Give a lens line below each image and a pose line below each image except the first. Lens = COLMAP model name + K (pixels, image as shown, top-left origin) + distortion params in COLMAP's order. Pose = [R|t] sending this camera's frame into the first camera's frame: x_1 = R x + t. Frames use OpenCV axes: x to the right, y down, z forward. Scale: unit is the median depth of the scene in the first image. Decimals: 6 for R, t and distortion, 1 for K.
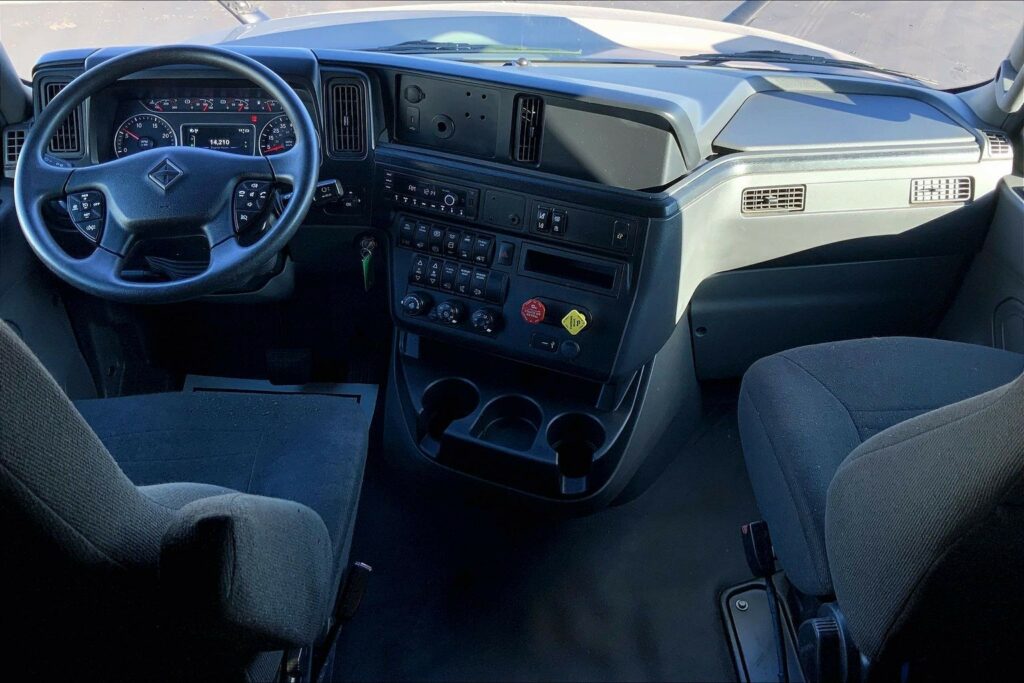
lens RADIAL K [[949.9, 0, 556.5], [0, 949.9, 260.4], [0, 0, 1]] dist [0.148553, -0.304917]
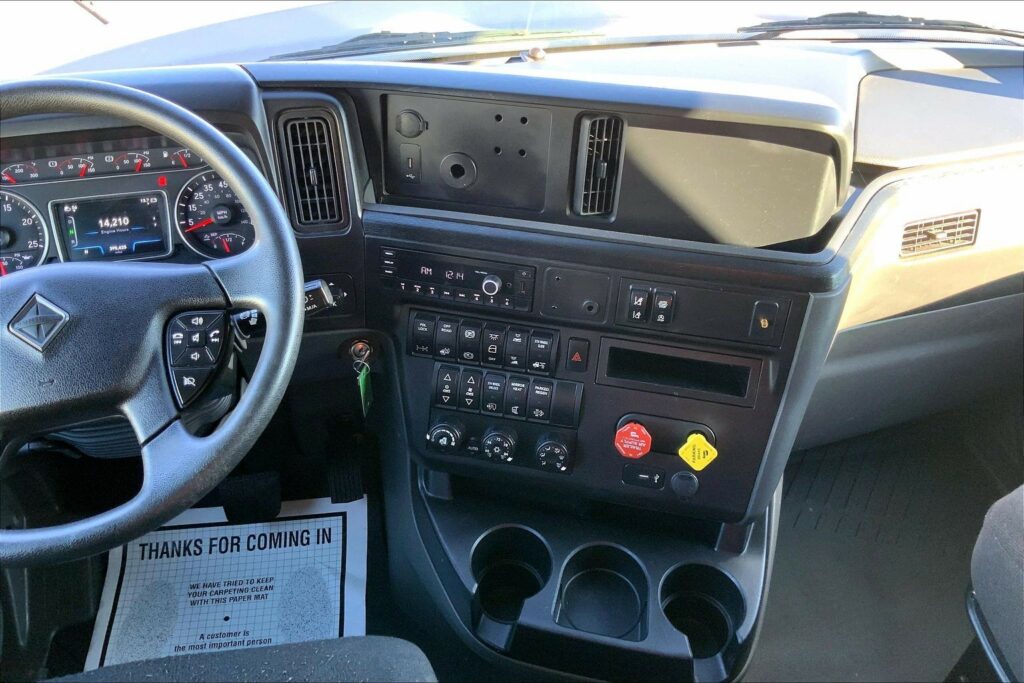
lens RADIAL K [[844.0, 0, 512.0], [0, 844.0, 341.5], [0, 0, 1]] dist [0.124428, -0.255009]
pose [[0.989494, -0.107210, 0.096991, -0.155688], [0.091327, 0.983601, 0.155530, -0.114101], [-0.112075, -0.145038, 0.983058, 0.410535]]
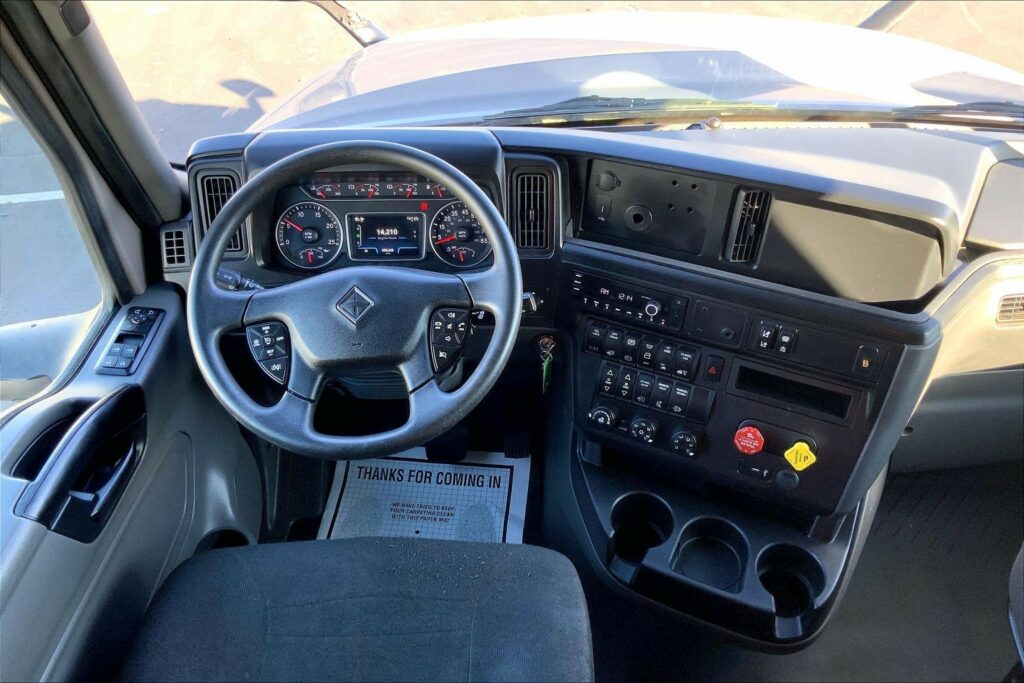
lens RADIAL K [[844.0, 0, 512.0], [0, 844.0, 341.5], [0, 0, 1]] dist [0.124428, -0.255009]
pose [[0.996654, 0.014120, -0.080509, -0.174232], [-0.000689, 0.986382, 0.164469, -0.159570], [0.081735, -0.163863, 0.983091, 0.217389]]
